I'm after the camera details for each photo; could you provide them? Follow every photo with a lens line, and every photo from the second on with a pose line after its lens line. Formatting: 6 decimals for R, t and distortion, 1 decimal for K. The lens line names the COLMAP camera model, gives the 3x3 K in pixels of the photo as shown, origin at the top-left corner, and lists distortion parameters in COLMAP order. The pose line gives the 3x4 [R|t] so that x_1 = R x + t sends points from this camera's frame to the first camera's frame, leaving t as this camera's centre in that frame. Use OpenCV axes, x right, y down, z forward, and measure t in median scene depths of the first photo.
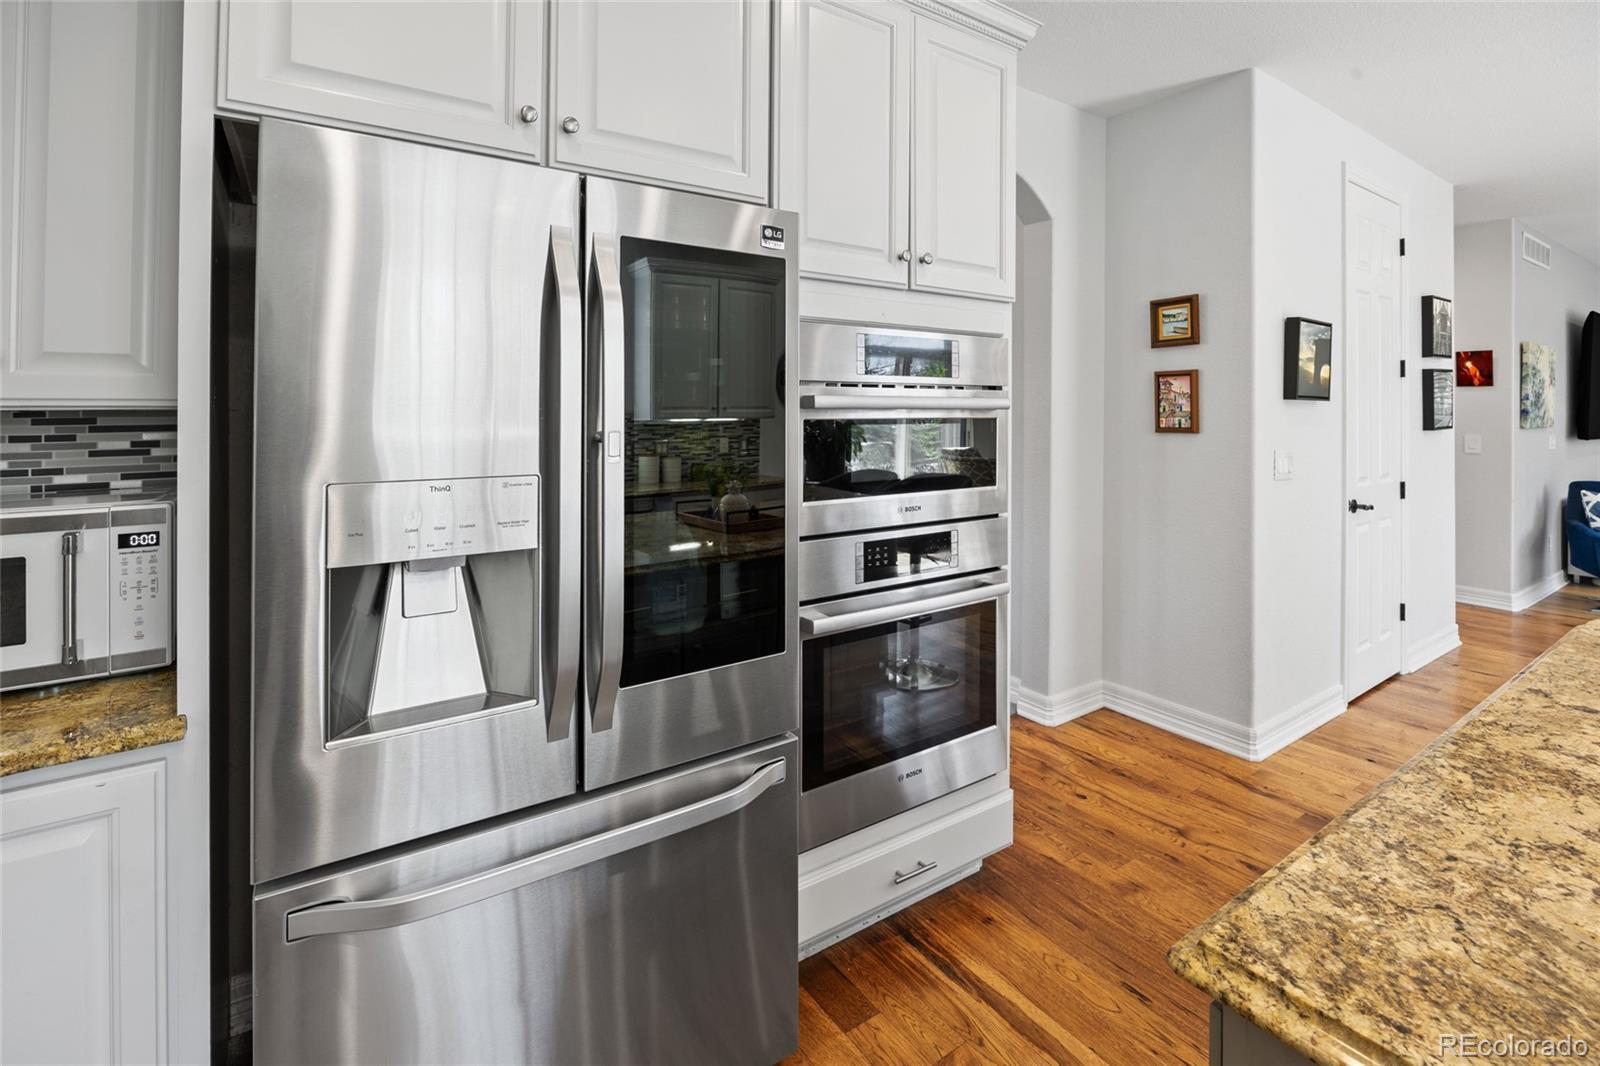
lens RADIAL K [[738.4, 0, 801.1], [0, 738.4, 402.8], [0, 0, 1]] dist [-0.017803, -0.000024]
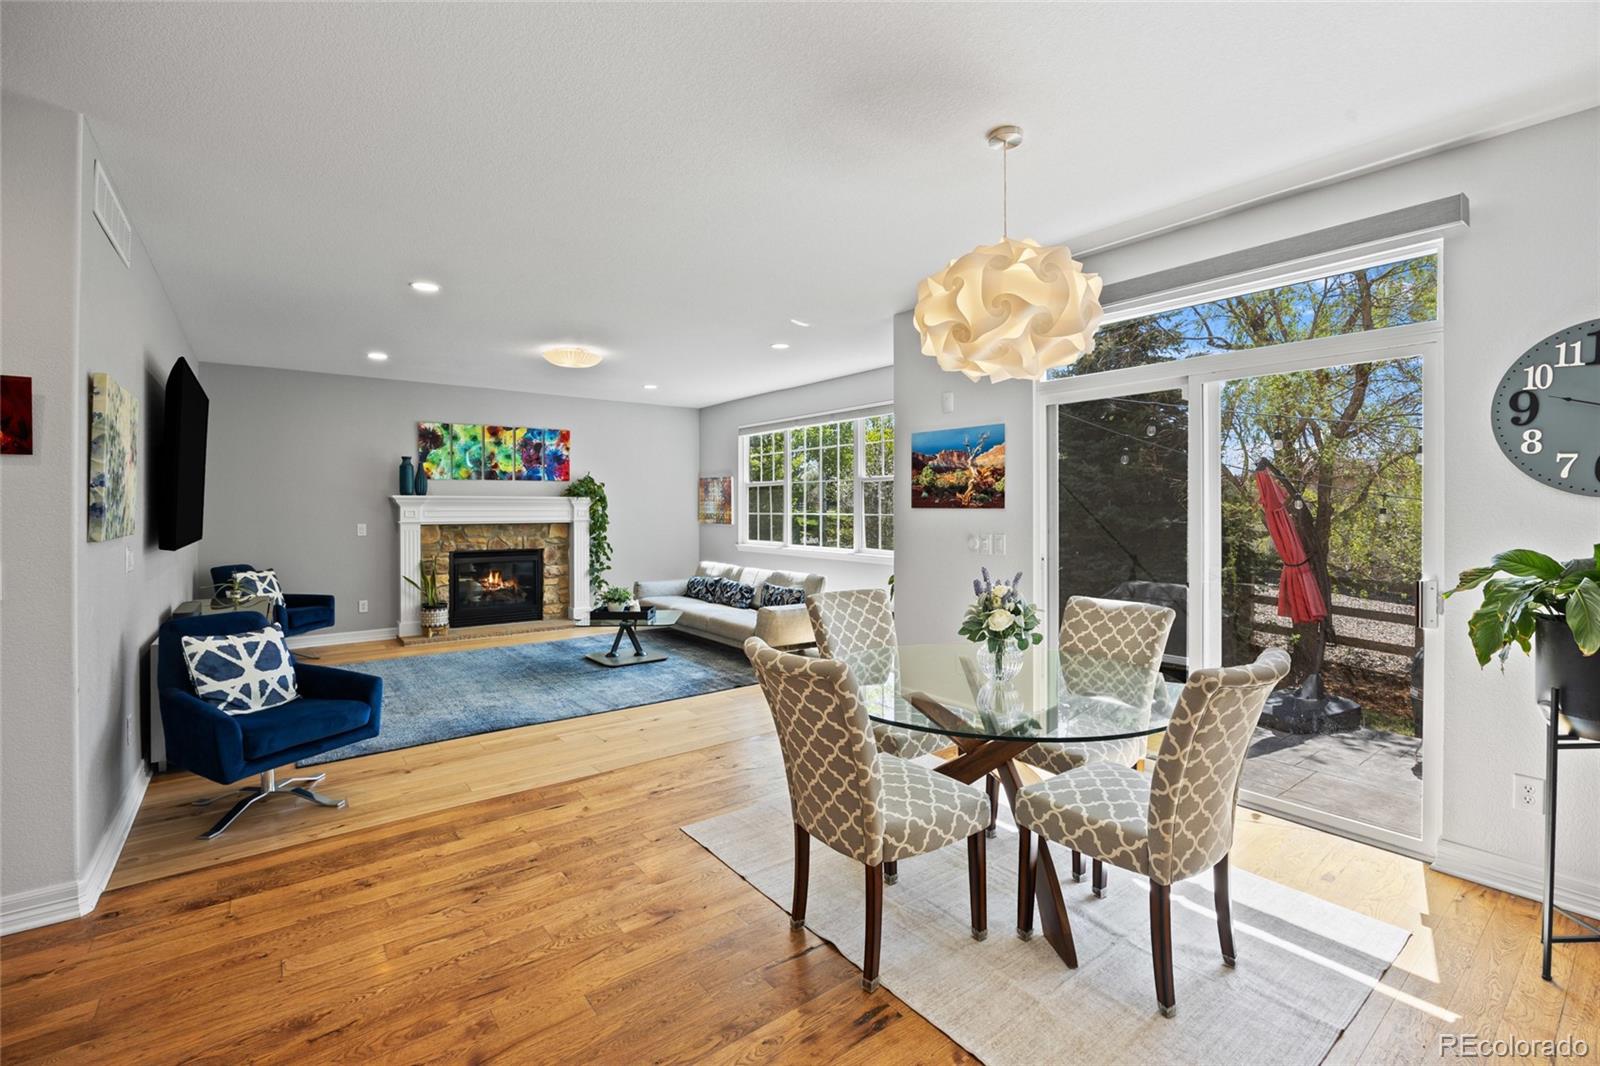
lens RADIAL K [[701.5, 0, 802.3], [0, 701.5, 503.1], [0, 0, 1]] dist [-0.018937, -0.000314]
pose [[-0.061591, -0.001956, 0.998100, 0.773452], [-0.004533, 0.999988, 0.001680, 0.008123], [-0.998091, -0.004421, -0.061599, 0.852661]]
